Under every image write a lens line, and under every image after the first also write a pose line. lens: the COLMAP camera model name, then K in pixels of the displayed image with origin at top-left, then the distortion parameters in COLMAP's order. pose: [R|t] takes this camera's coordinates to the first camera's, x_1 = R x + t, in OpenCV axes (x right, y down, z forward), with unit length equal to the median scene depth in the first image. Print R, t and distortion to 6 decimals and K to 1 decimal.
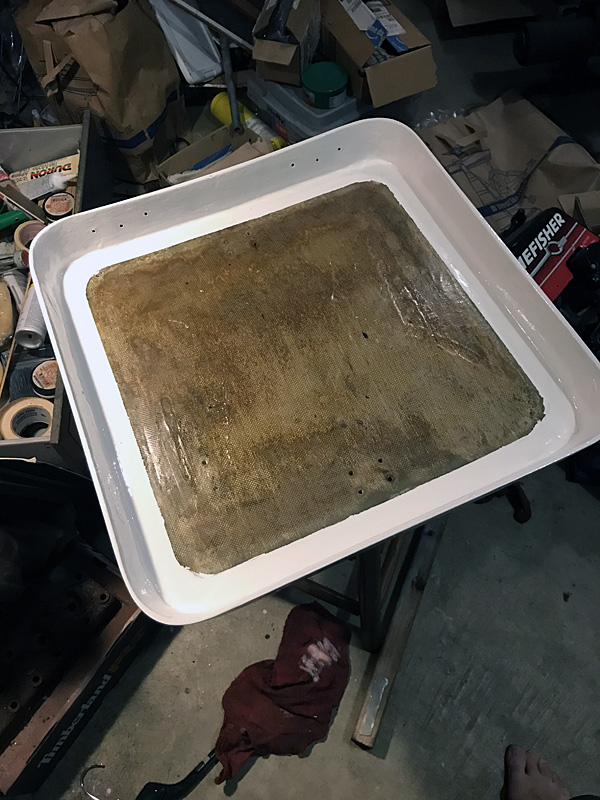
lens RADIAL K [[656.8, 0, 292.8], [0, 656.8, 400.7], [0, 0, 1]] dist [-0.010261, 0.012472]
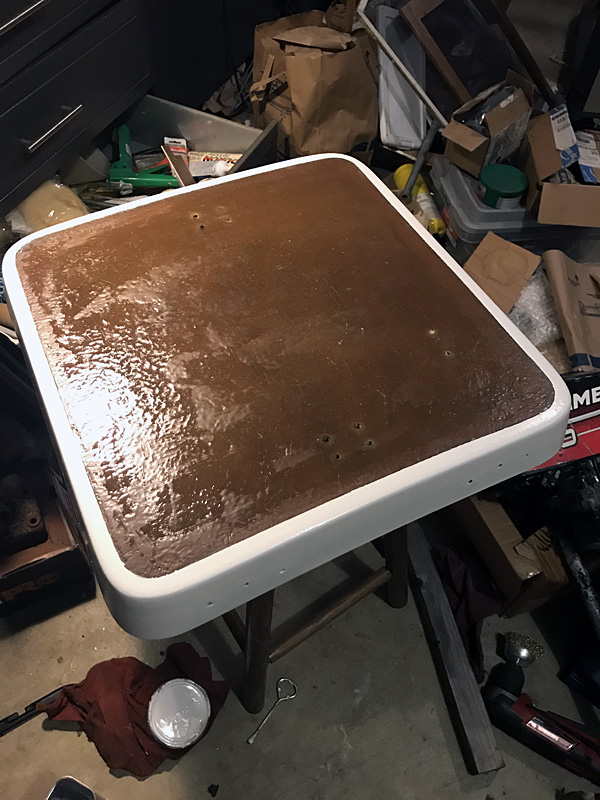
lens RADIAL K [[656.8, 0, 300.1], [0, 656.8, 399.7], [0, 0, 1]] dist [-0.010261, 0.012472]
pose [[0.871983, 0.429908, -0.234147, 0.158753], [-0.461838, 0.881050, -0.102263, 0.043086], [0.162331, 0.197309, 0.966808, 0.063777]]
